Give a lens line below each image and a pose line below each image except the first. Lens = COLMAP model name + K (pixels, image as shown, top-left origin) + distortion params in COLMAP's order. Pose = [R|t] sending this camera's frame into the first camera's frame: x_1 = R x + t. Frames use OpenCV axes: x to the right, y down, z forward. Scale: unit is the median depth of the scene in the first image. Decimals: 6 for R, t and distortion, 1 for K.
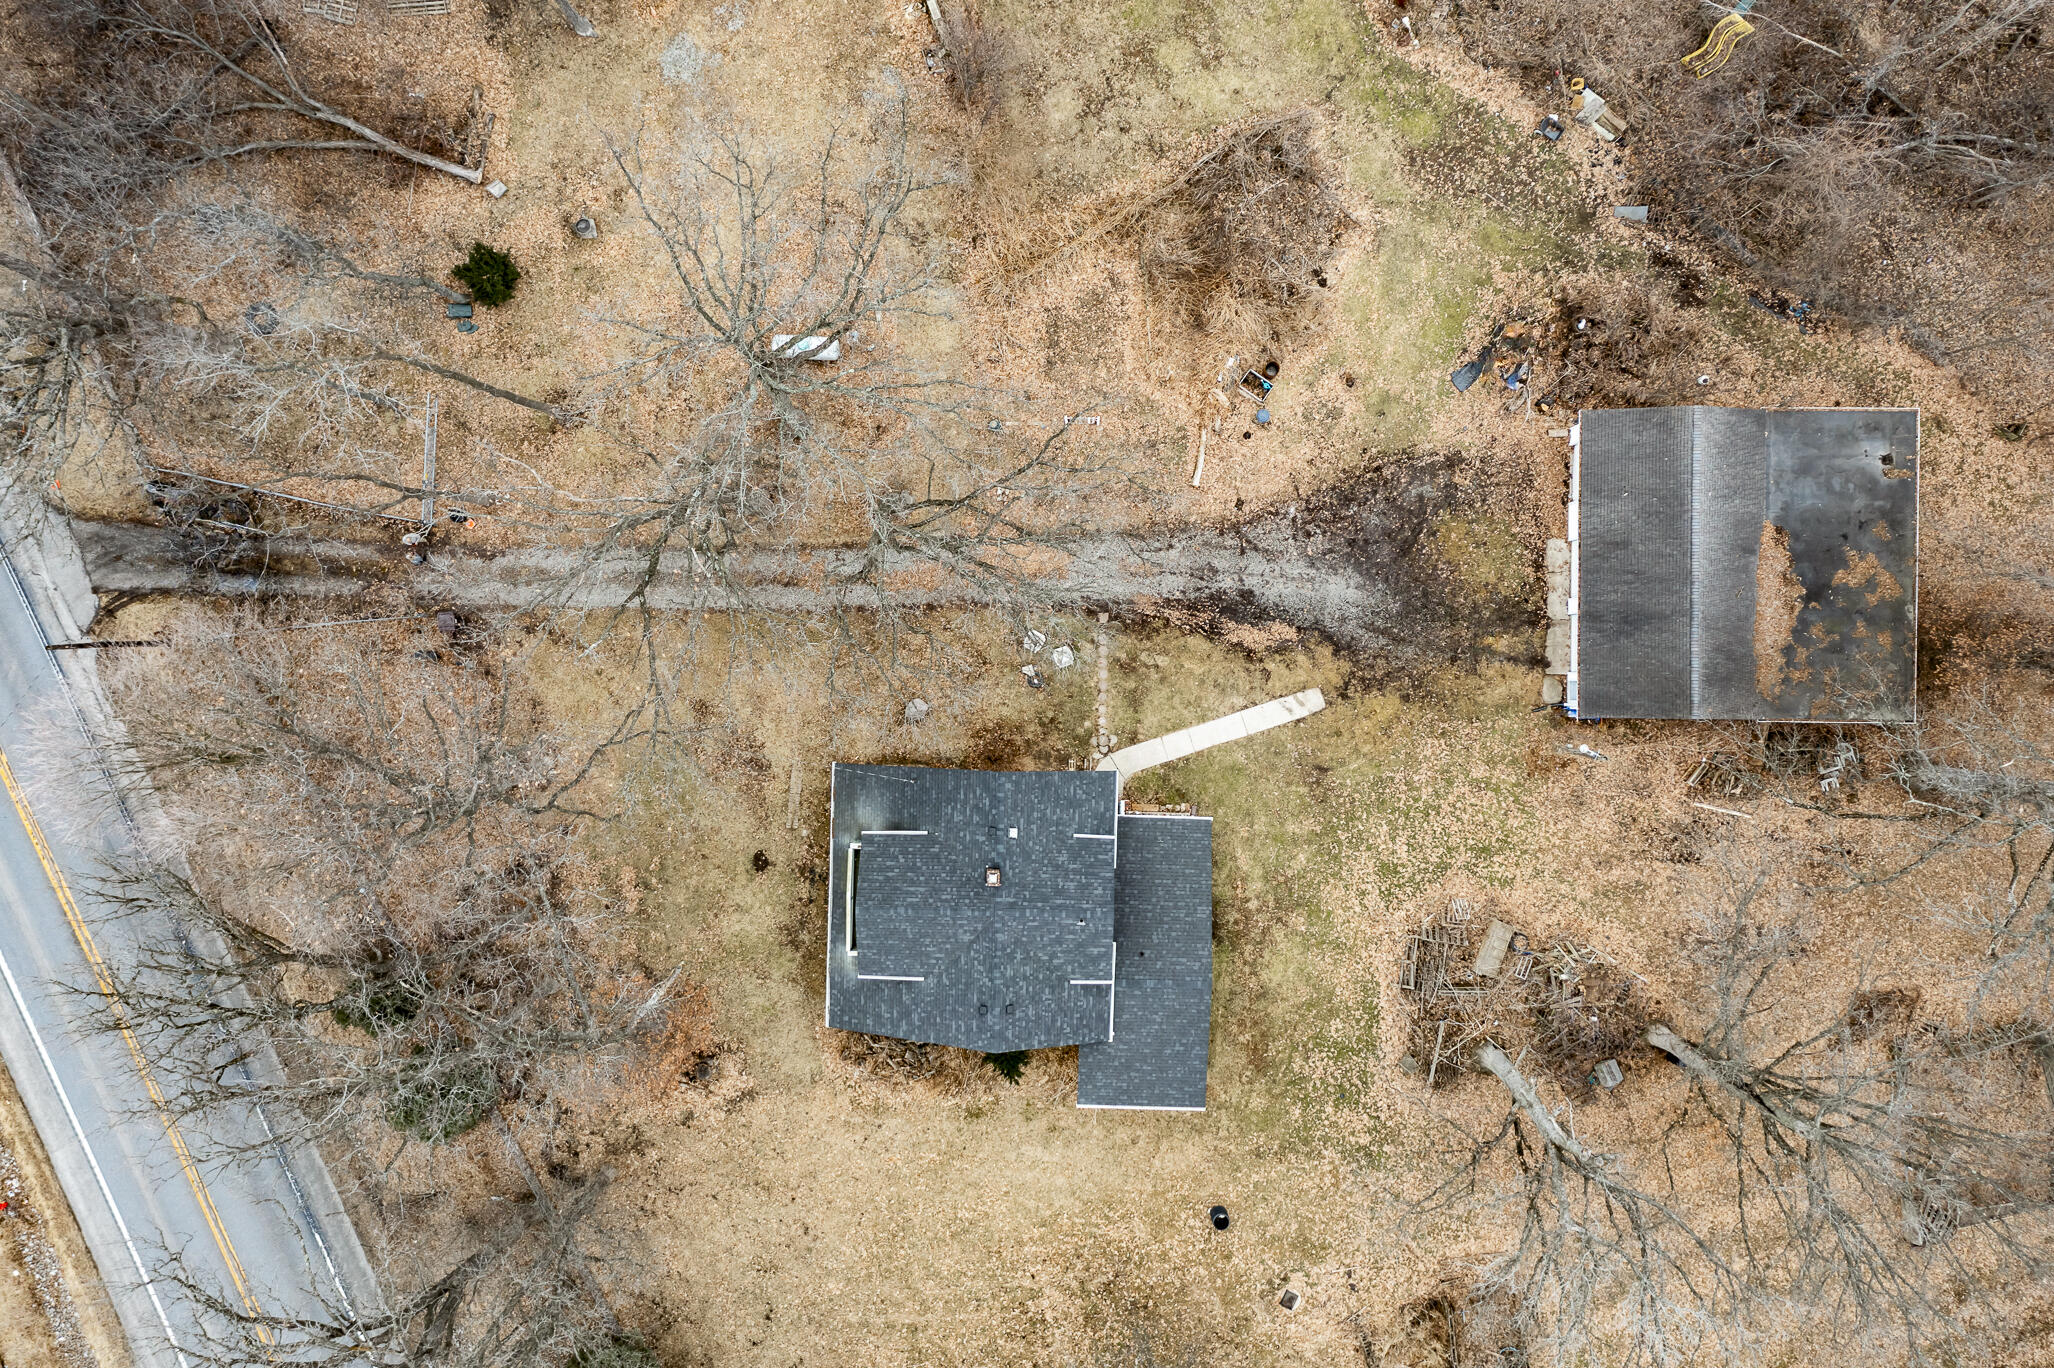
lens RADIAL K [[1618.1, 0, 1027.0], [0, 1618.1, 684.0], [0, 0, 1]] dist [0.007983, 0.009675]
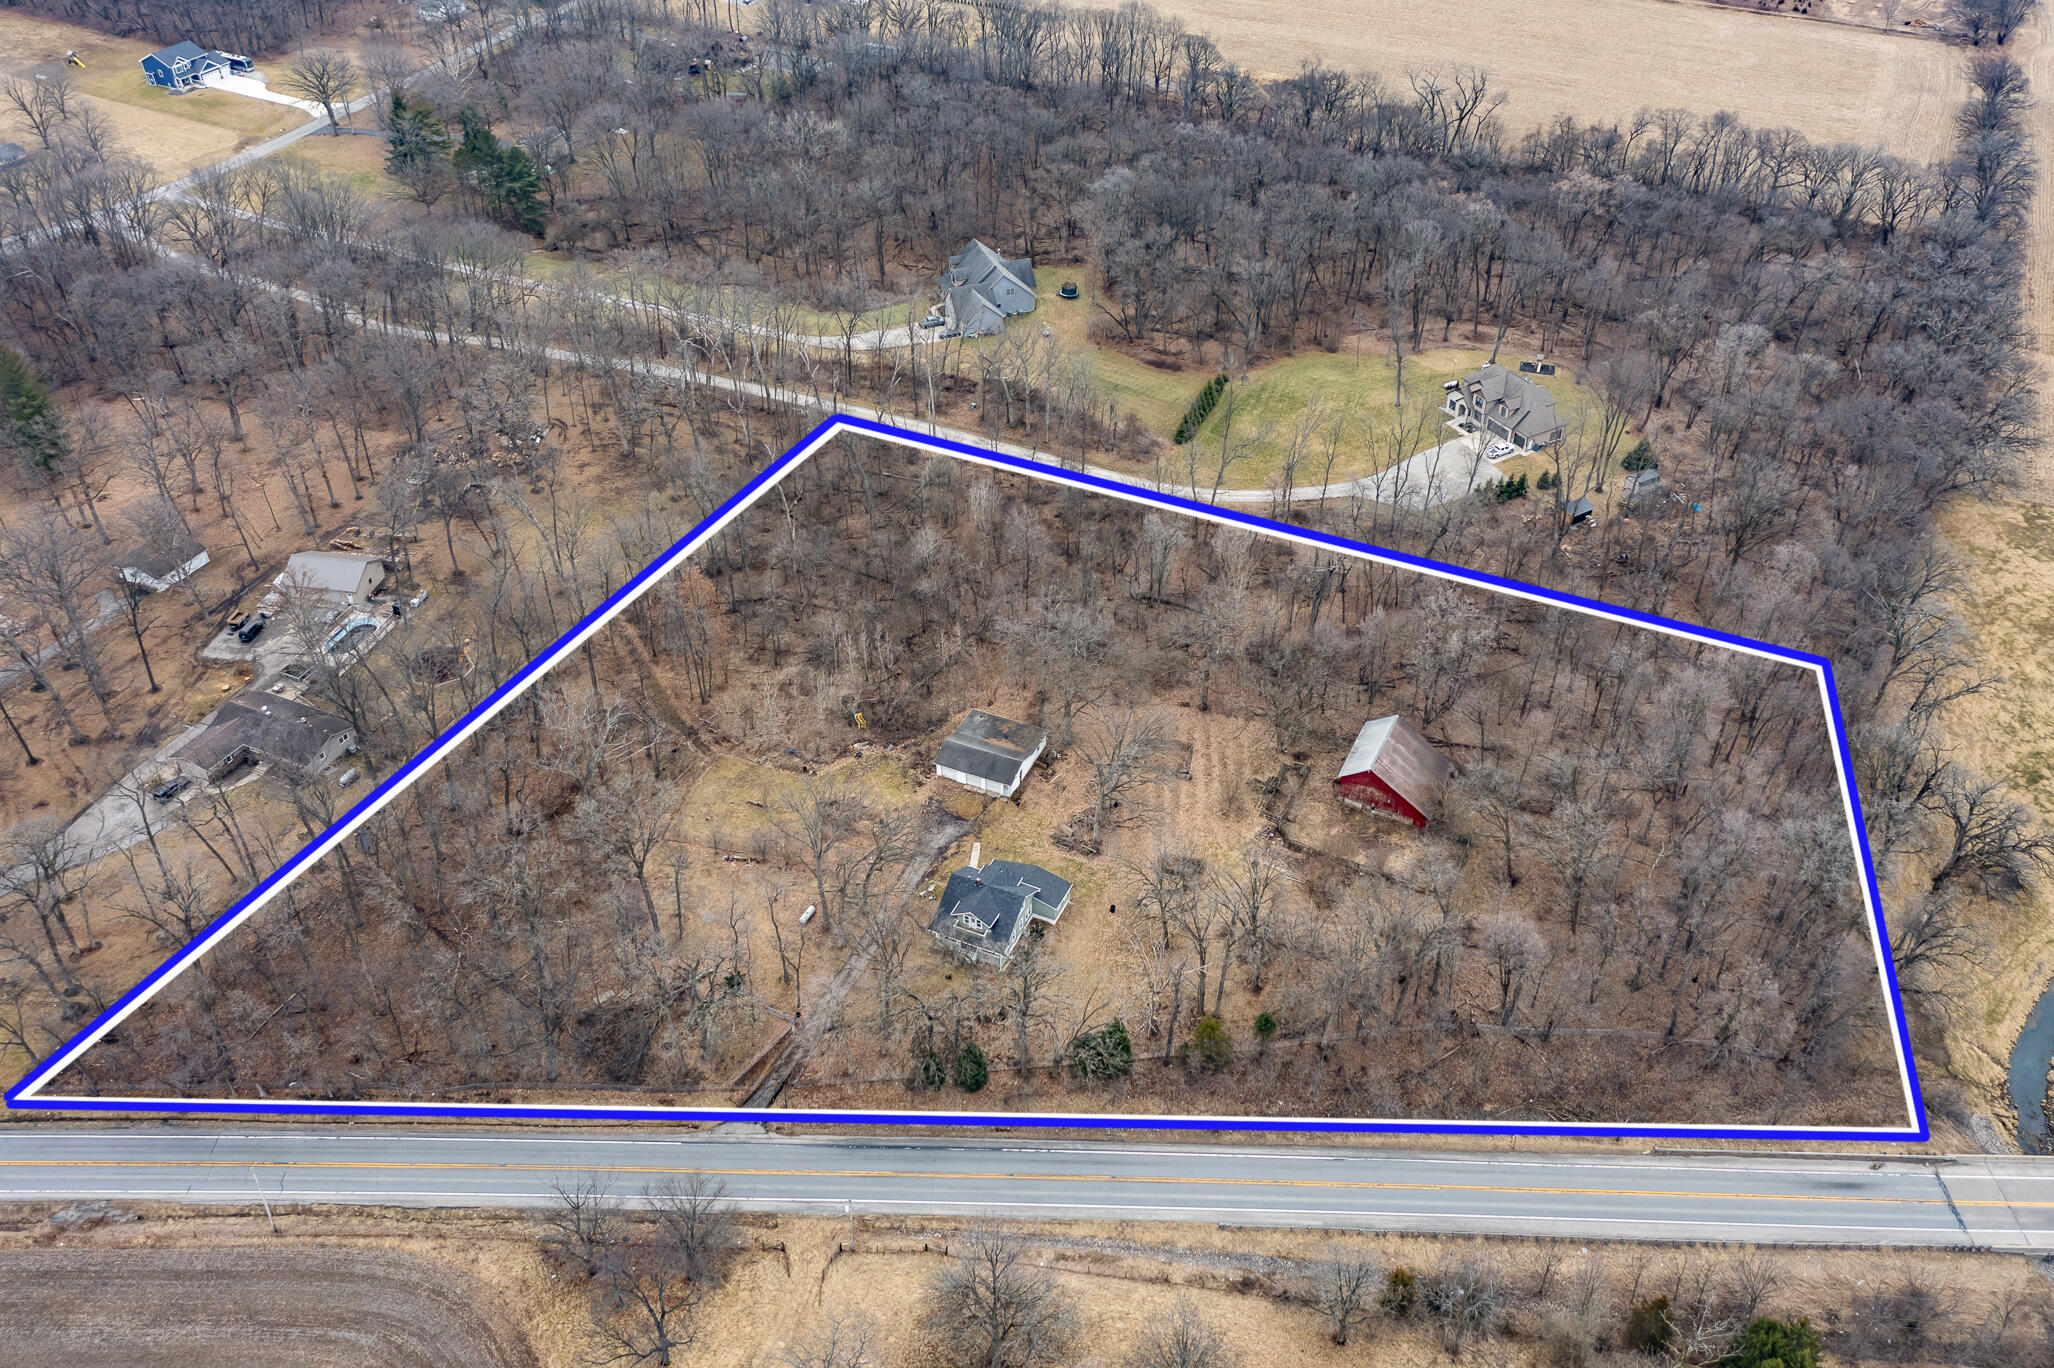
lens RADIAL K [[1671.8, 0, 1027.0], [0, 1671.8, 684.0], [0, 0, 1]] dist [0.000442, 0.003827]
pose [[0.401672, -0.563080, 0.722219, -2.061846], [0.915776, 0.250064, -0.314359, 1.094988], [-0.003592, 0.787661, 0.616099, -1.359934]]
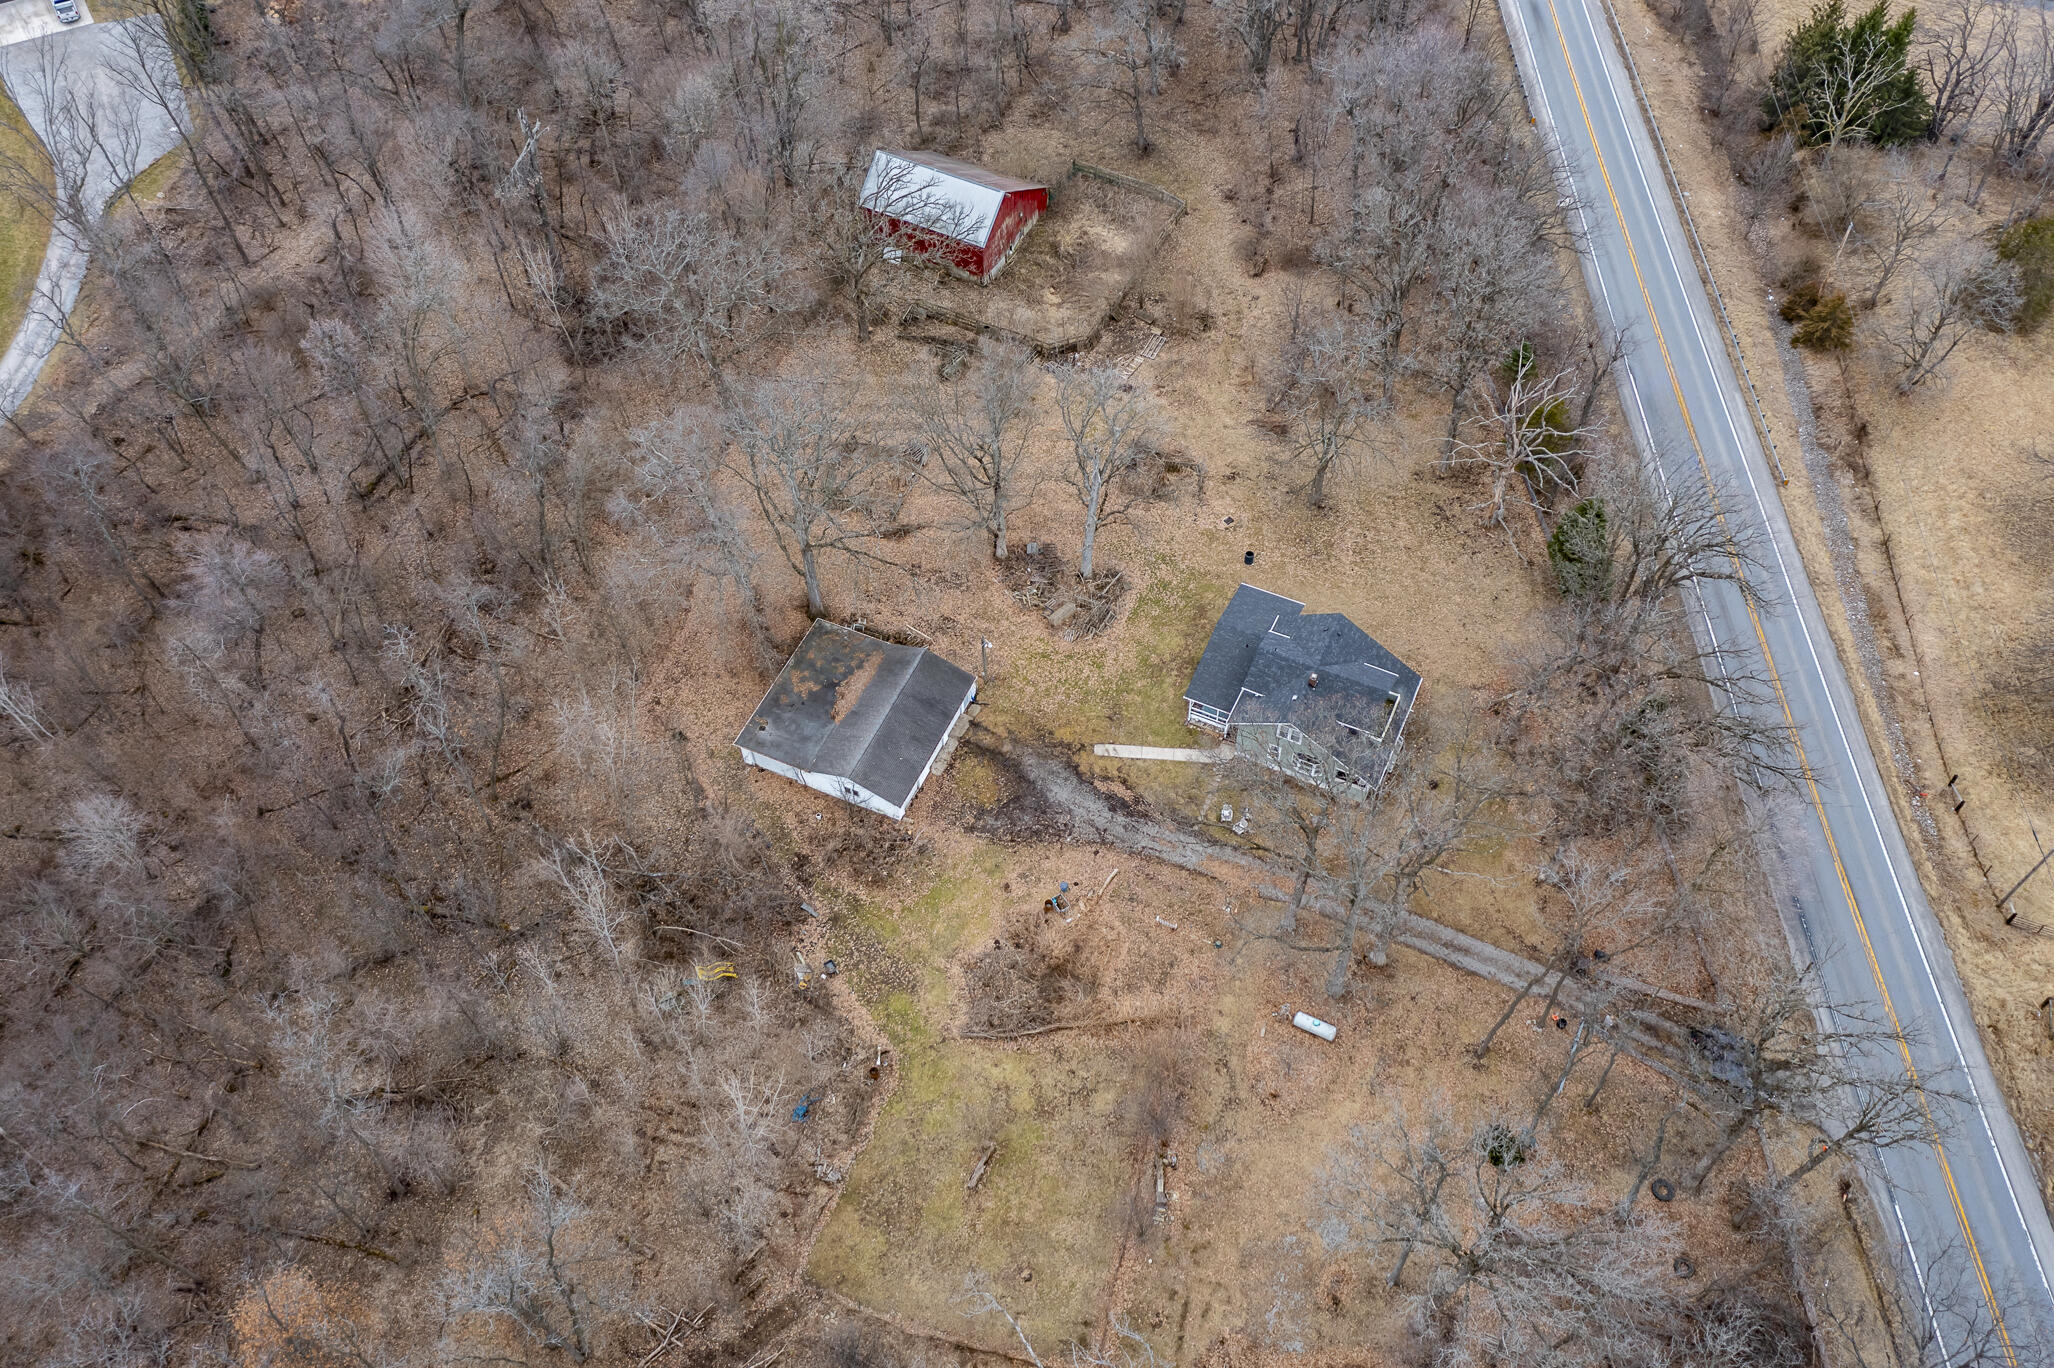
lens RADIAL K [[1671.8, 0, 1027.0], [0, 1671.8, 684.0], [0, 0, 1]] dist [0.000442, 0.003827]
pose [[-0.914245, -0.314728, 0.255150, -0.189797], [0.404631, -0.741456, 0.535273, -0.936903], [0.020717, 0.592613, 0.805221, -0.498234]]
